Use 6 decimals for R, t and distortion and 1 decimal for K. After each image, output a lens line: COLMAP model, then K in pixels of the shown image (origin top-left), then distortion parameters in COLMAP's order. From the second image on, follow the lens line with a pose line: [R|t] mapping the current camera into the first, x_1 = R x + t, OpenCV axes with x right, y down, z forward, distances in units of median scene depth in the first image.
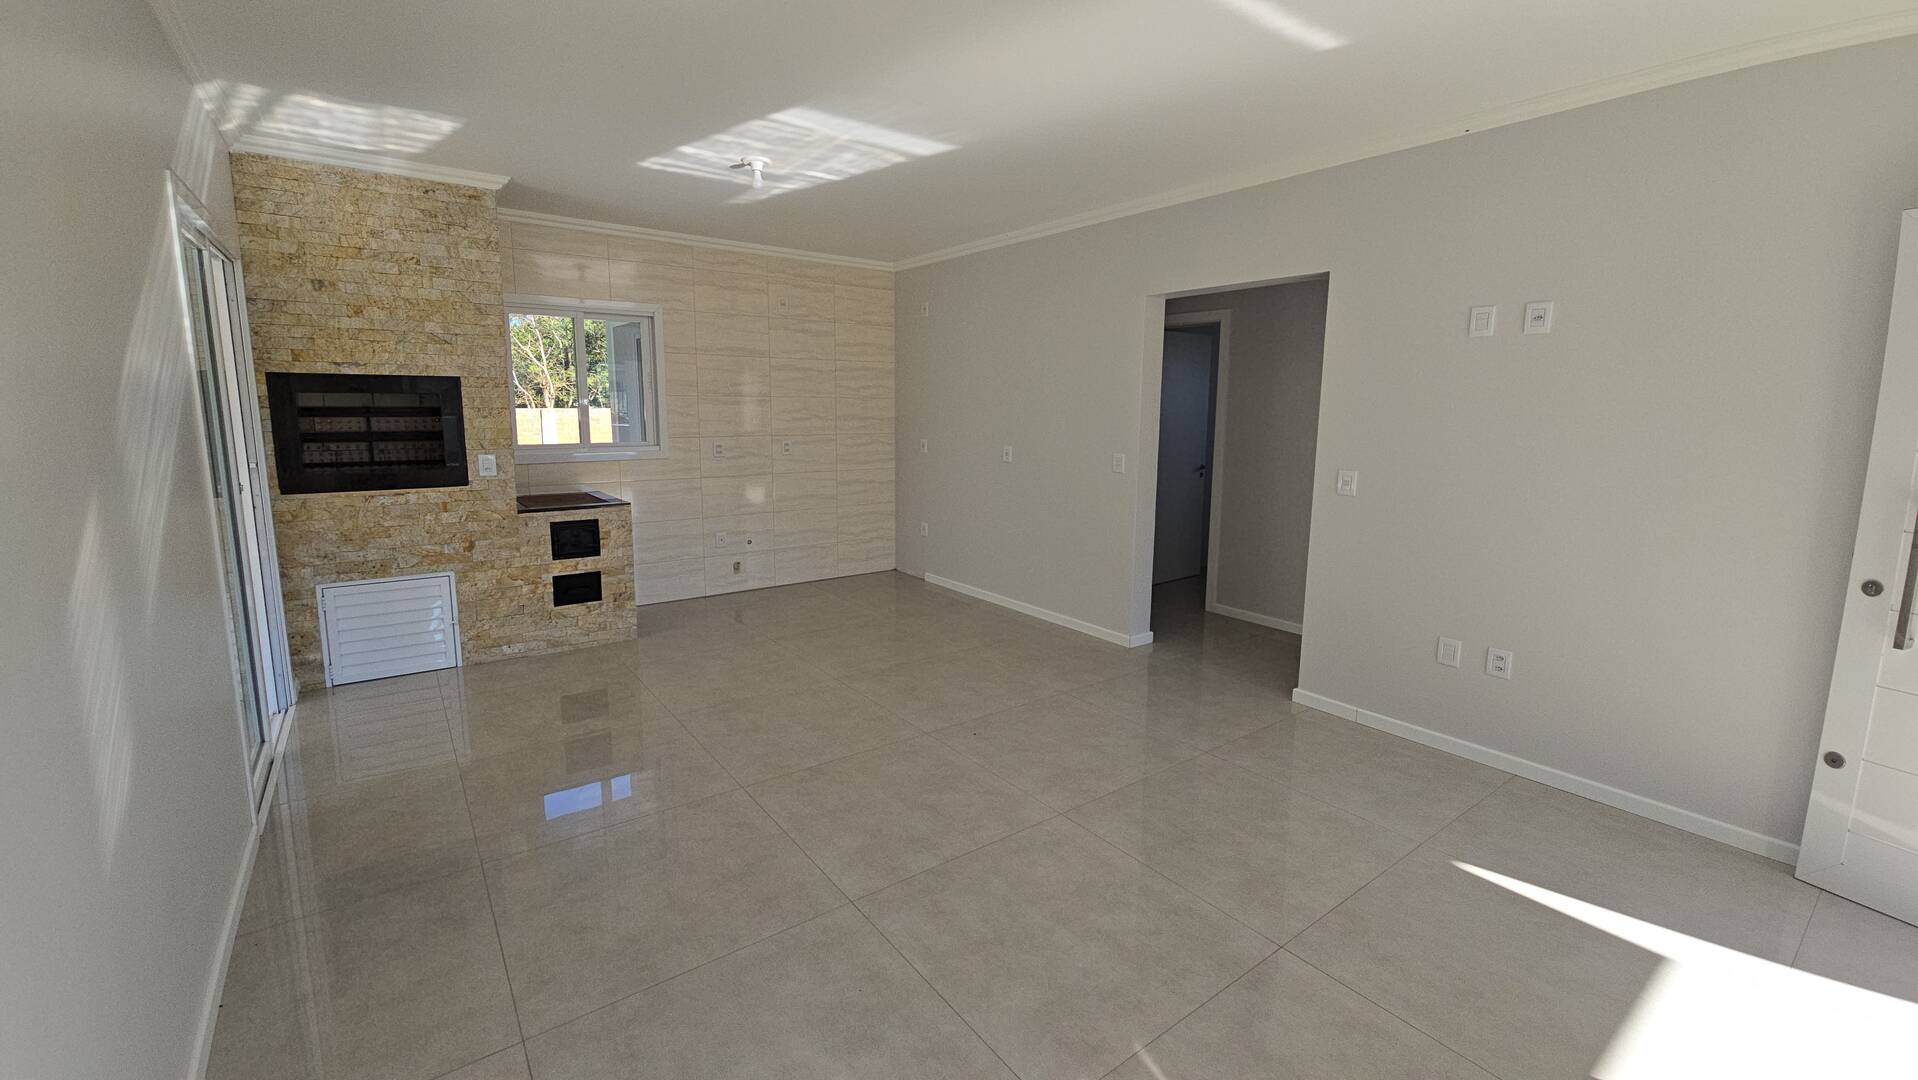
lens RADIAL K [[782.4, 0, 955.2], [0, 782.4, 520.8], [0, 0, 1]] dist [0.007295, -0.005455]
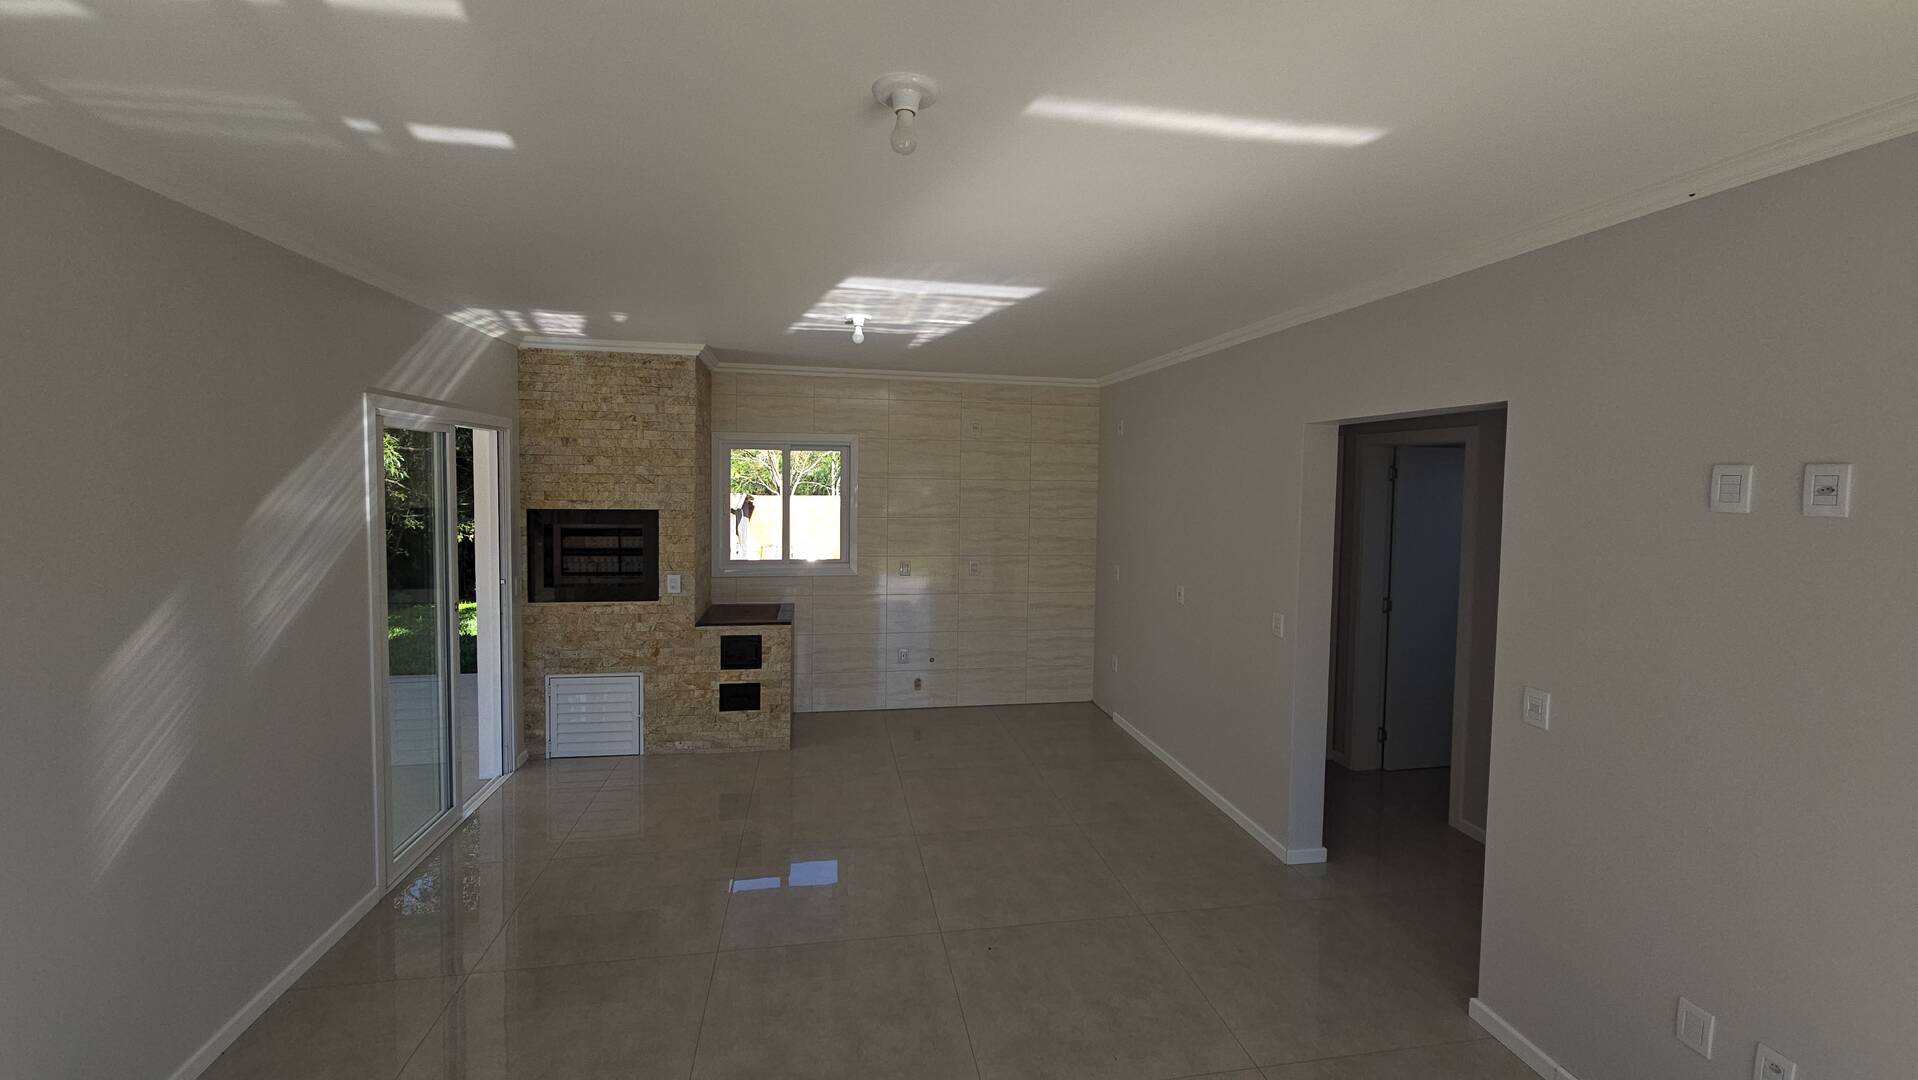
lens RADIAL K [[782.4, 0, 953.6], [0, 782.4, 516.0], [0, 0, 1]] dist [0.007295, -0.005455]
pose [[0.892615, 0.025688, -0.450087, 0.289052], [-0.073071, 0.993418, -0.088216, -0.095519], [0.444858, 0.111631, 0.888617, 0.130738]]
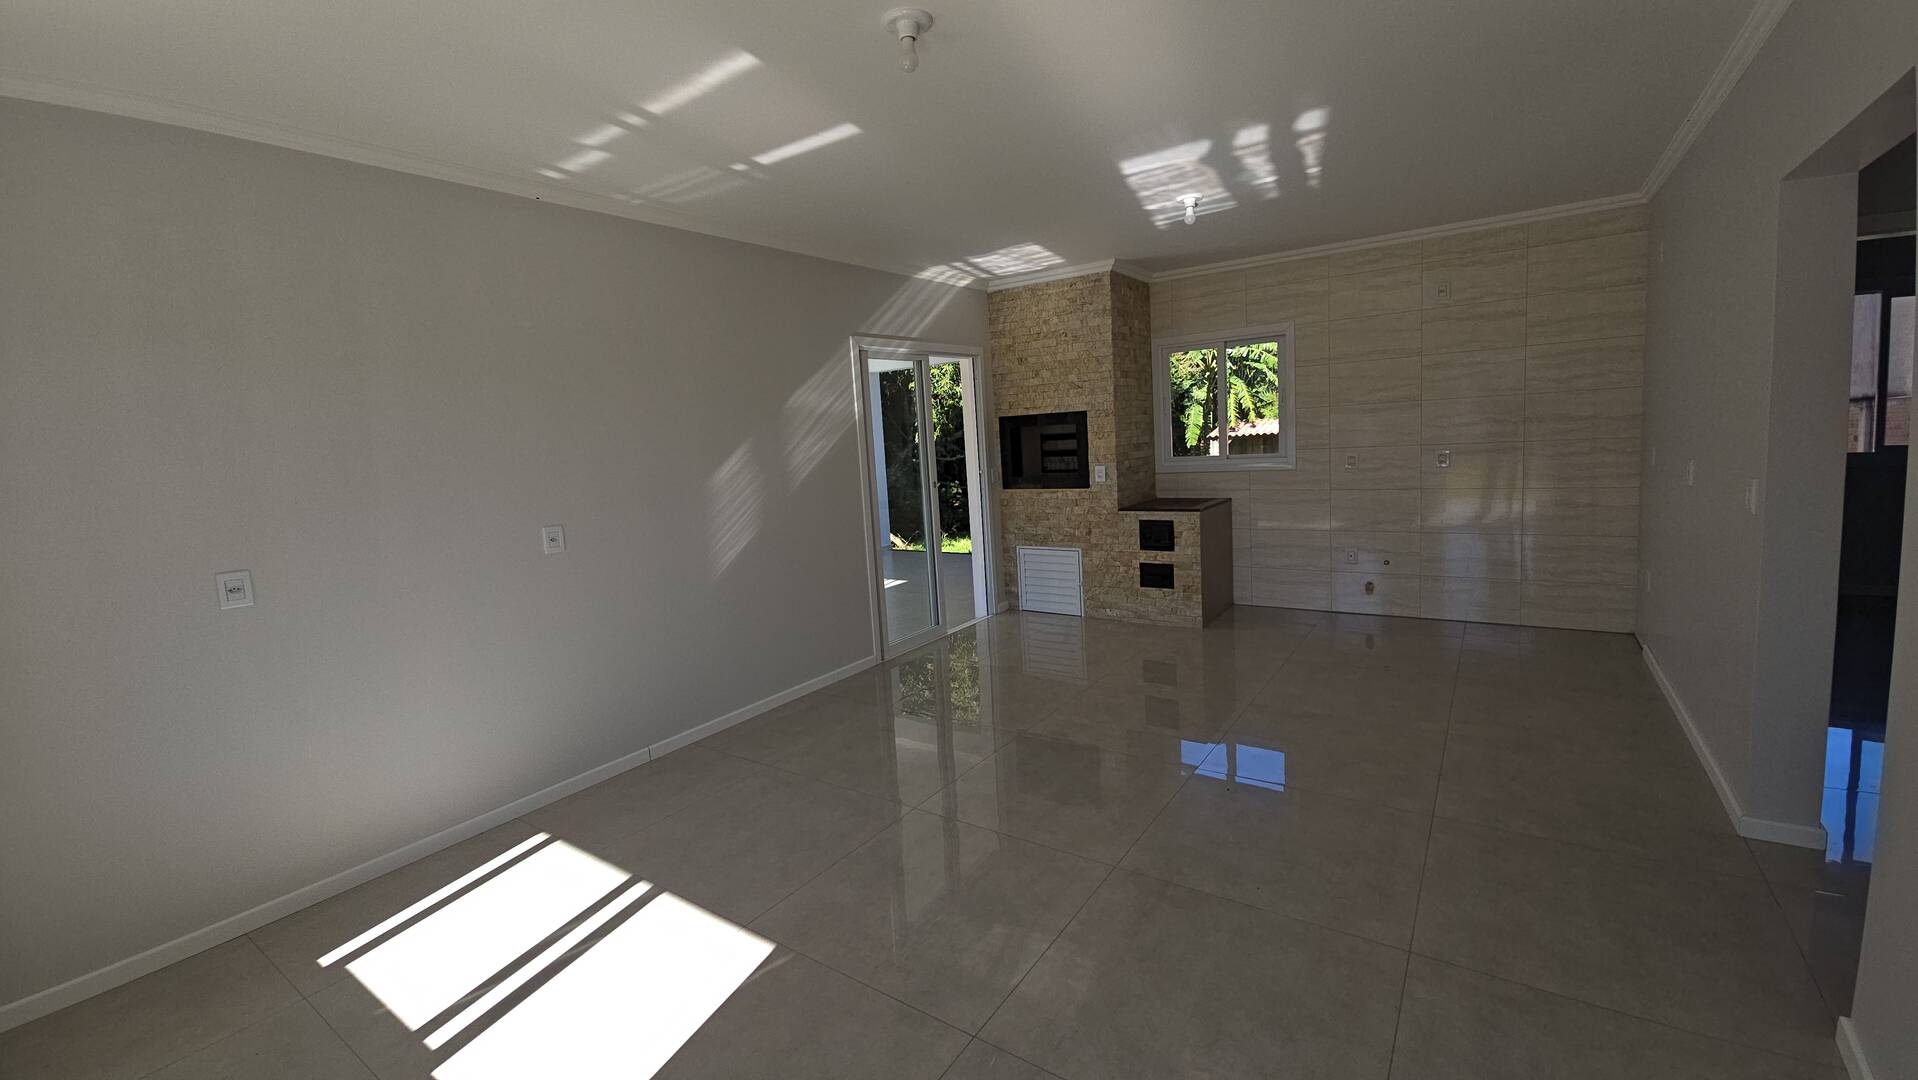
lens RADIAL K [[782.4, 0, 954.0], [0, 782.4, 518.6], [0, 0, 1]] dist [0.007295, -0.005455]
pose [[0.309309, 0.076878, -0.947849, 0.597925], [-0.078618, 0.995382, 0.055078, -0.046646], [0.947706, 0.057481, 0.313925, 0.324906]]
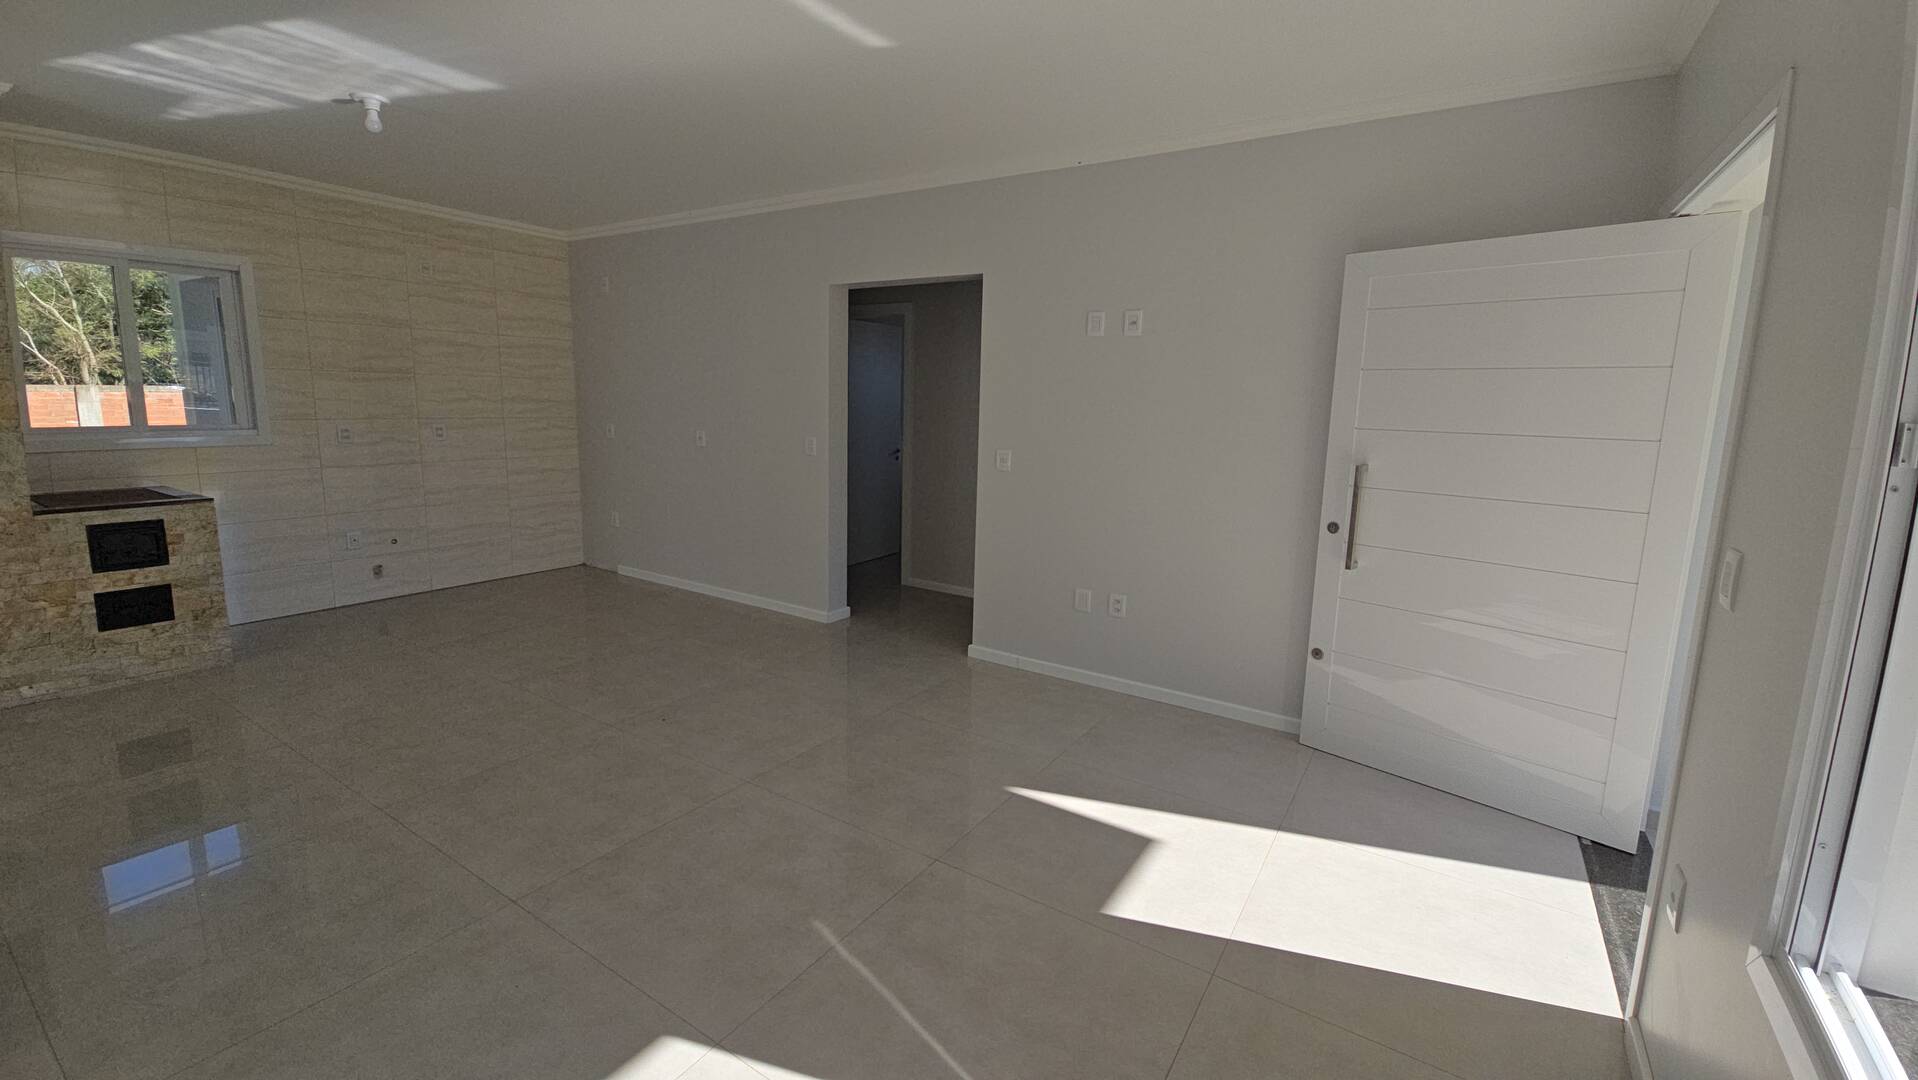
lens RADIAL K [[782.4, 0, 960.7], [0, 782.4, 523.2], [0, 0, 1]] dist [0.007295, -0.005455]
pose [[0.937461, -0.039849, 0.345802, 0.035519], [0.034302, 0.999166, 0.022149, 0.012734], [-0.346396, -0.008902, 0.938046, -0.042014]]
